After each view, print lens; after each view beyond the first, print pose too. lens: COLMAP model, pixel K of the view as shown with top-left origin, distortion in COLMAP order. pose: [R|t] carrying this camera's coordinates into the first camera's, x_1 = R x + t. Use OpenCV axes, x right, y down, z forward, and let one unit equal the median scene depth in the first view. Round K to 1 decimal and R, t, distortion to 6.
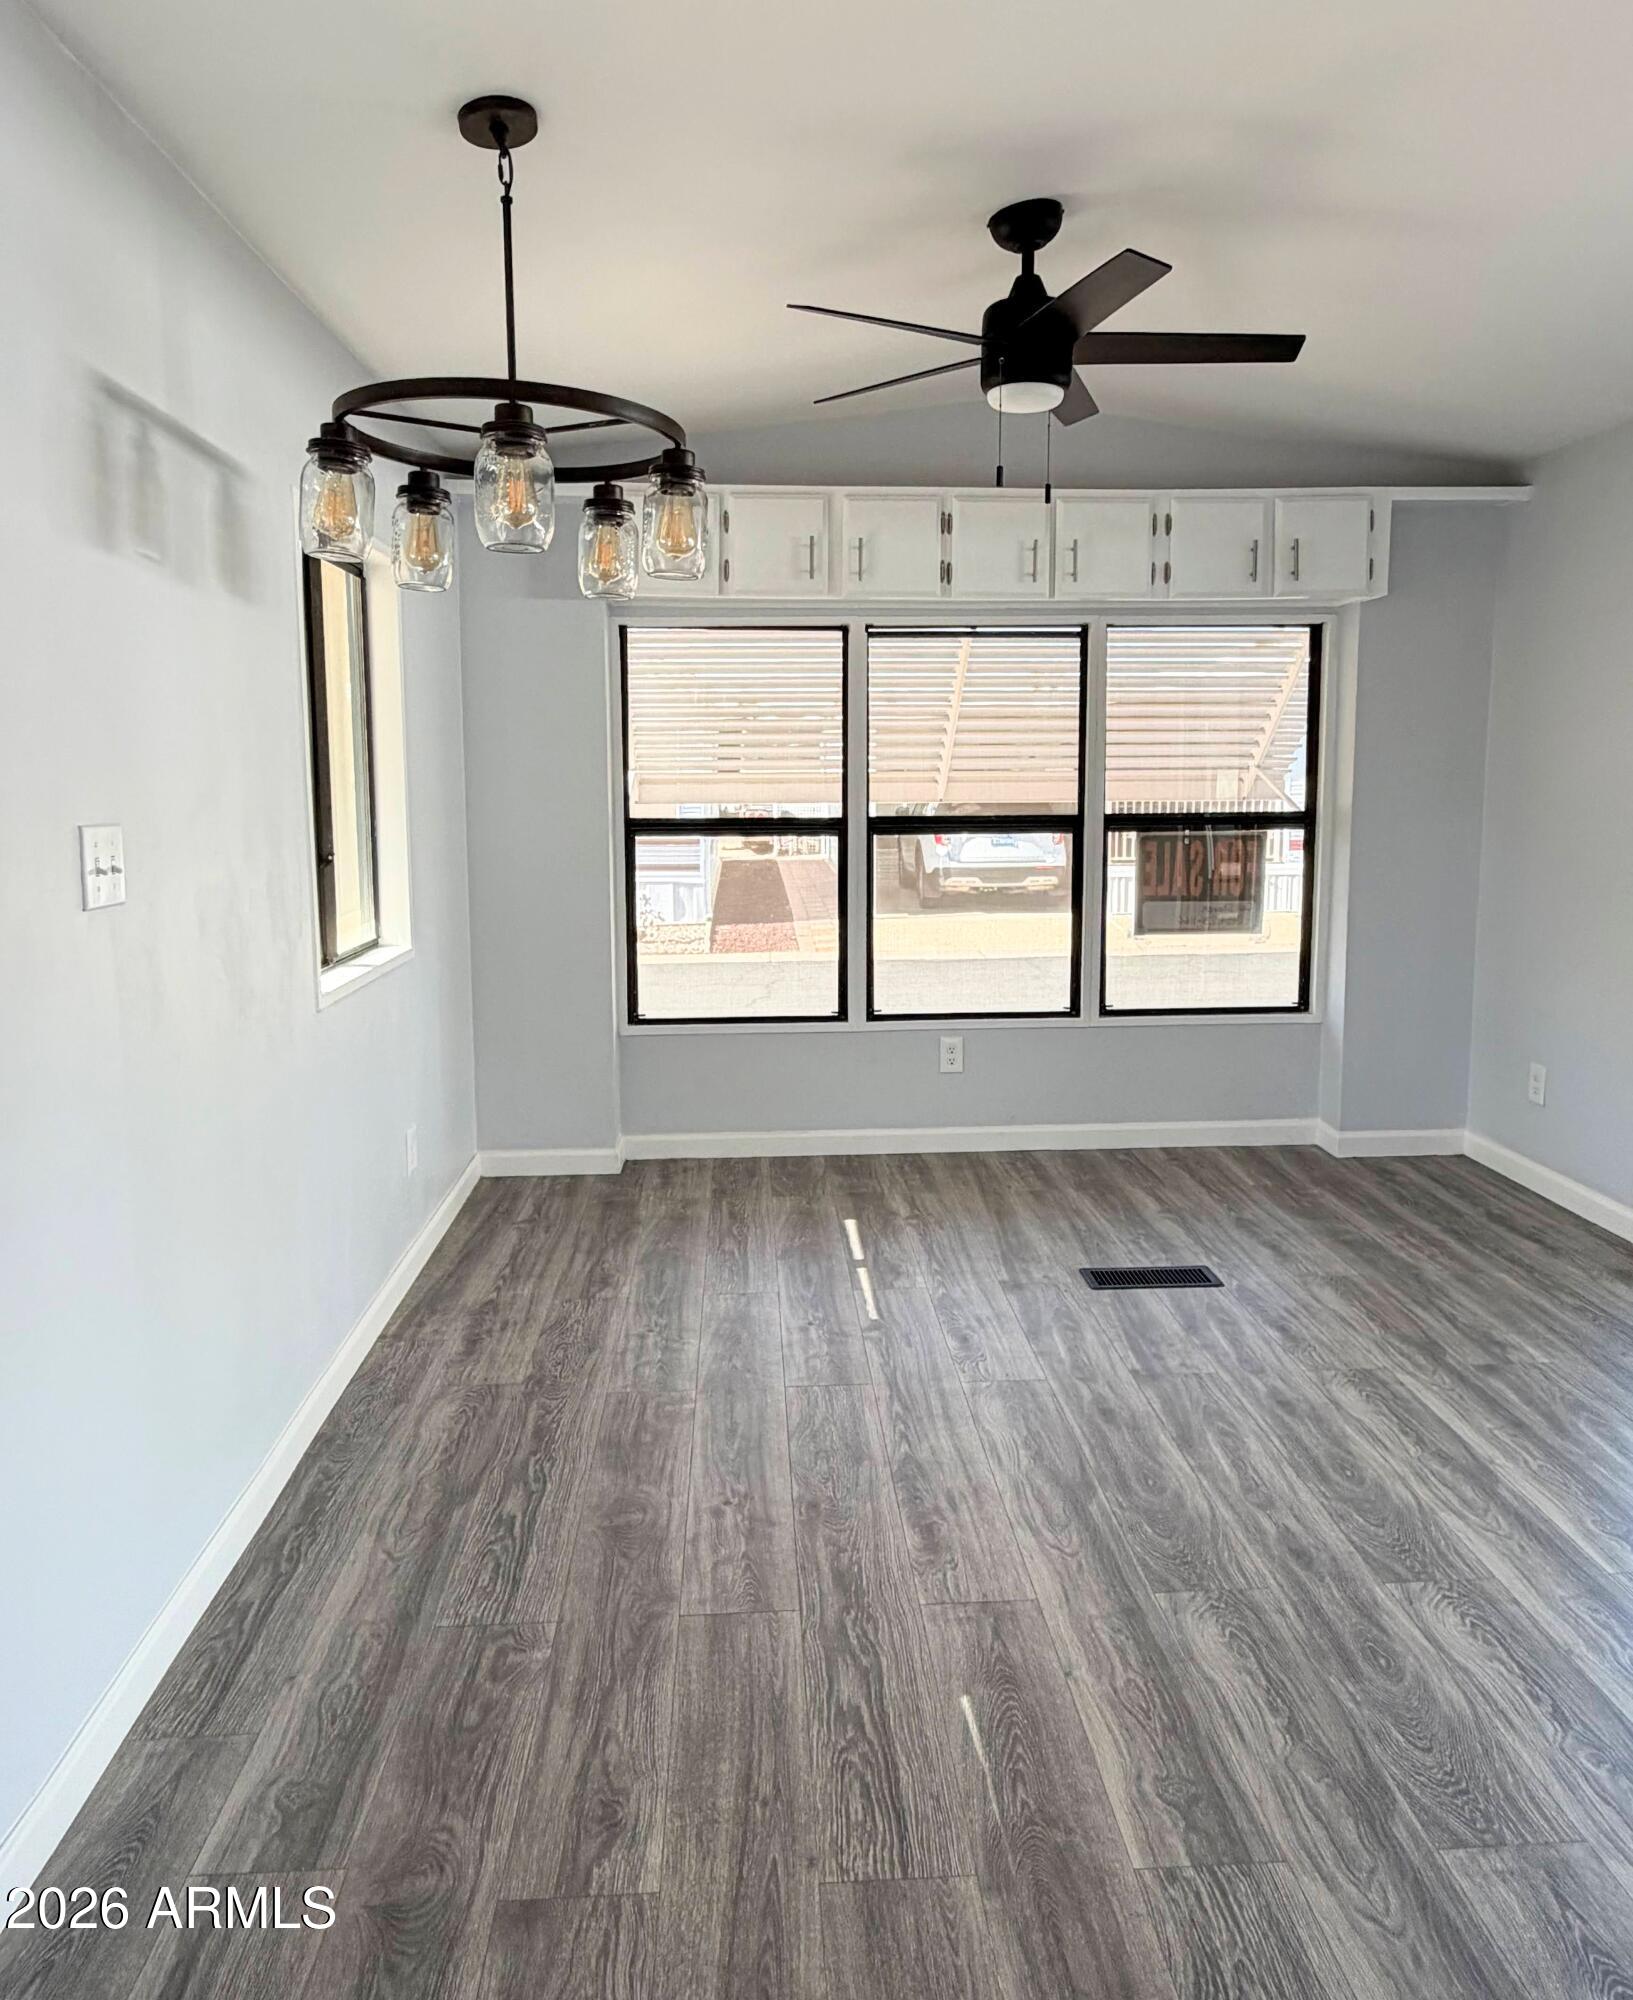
lens RADIAL K [[1341.6, 0, 820.8], [0, 1341.6, 908.0], [0, 0, 1]] dist [-0.004299, 0.001345]
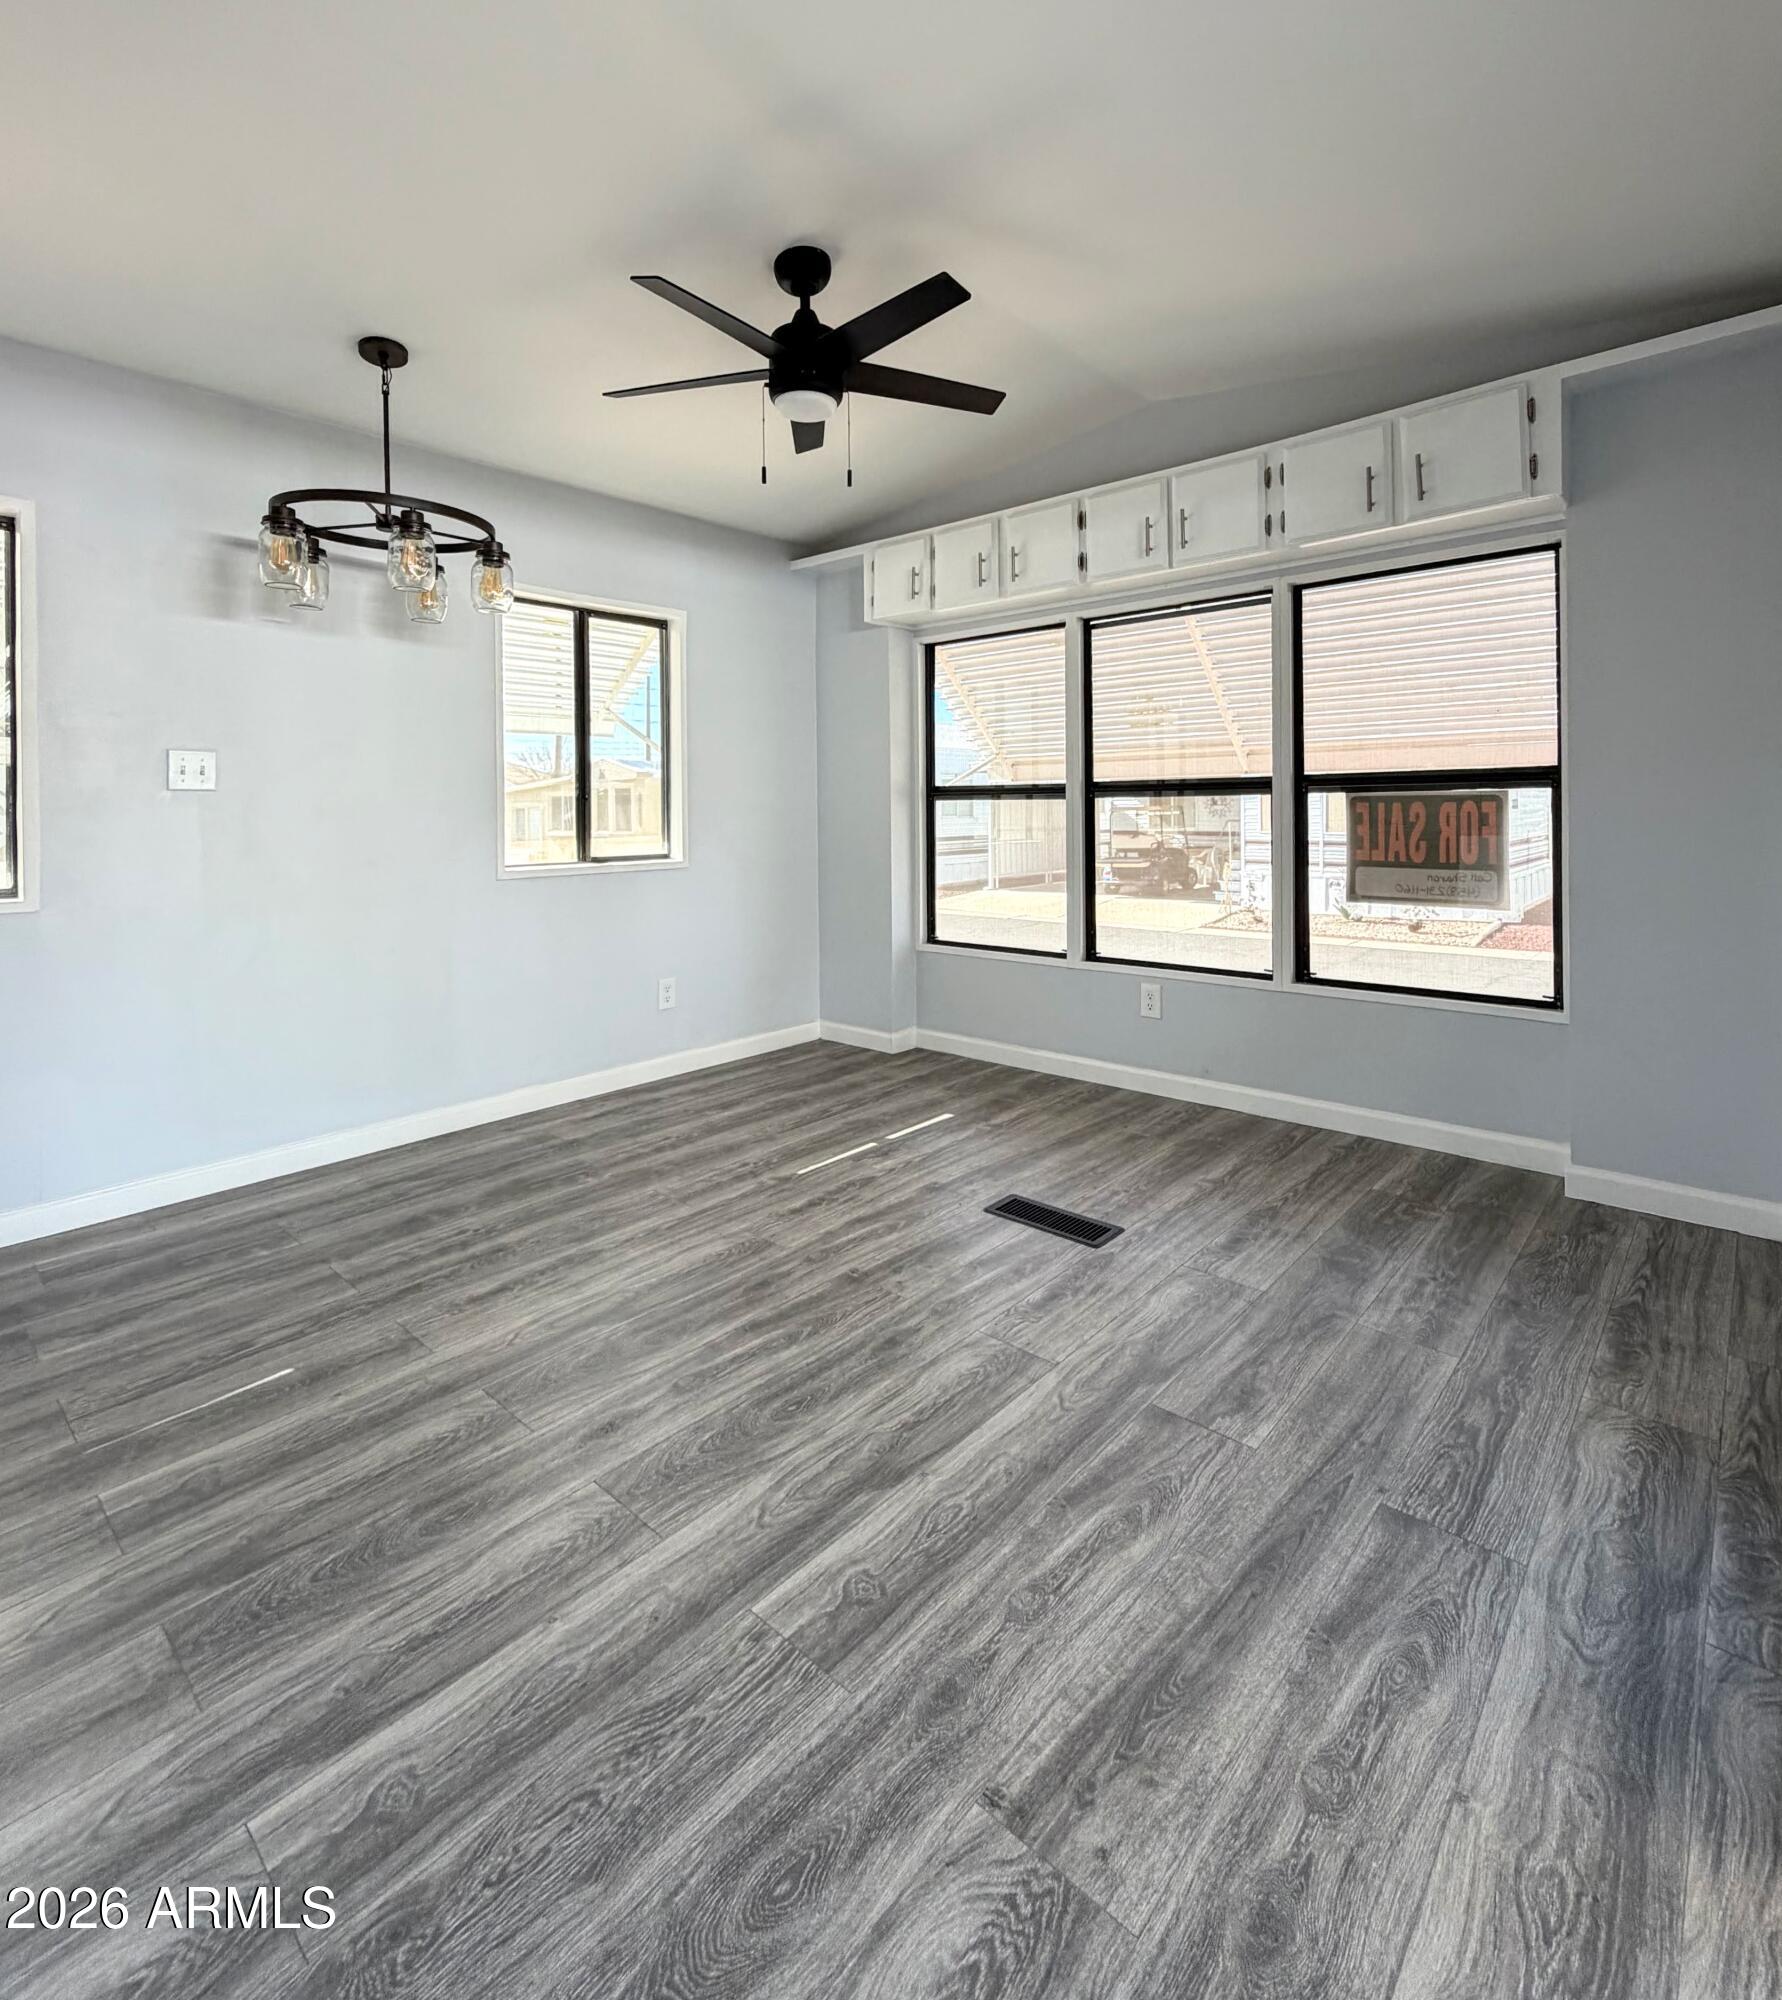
lens RADIAL K [[981.6, 0, 888.3], [0, 981.6, 835.5], [0, 0, 1]] dist [0.000075, 0.000623]
pose [[0.701950, 0.016081, -0.712045, 0.517468], [-0.062991, 0.997229, -0.039576, 0.021898], [0.709435, 0.072632, 0.701018, 0.294338]]
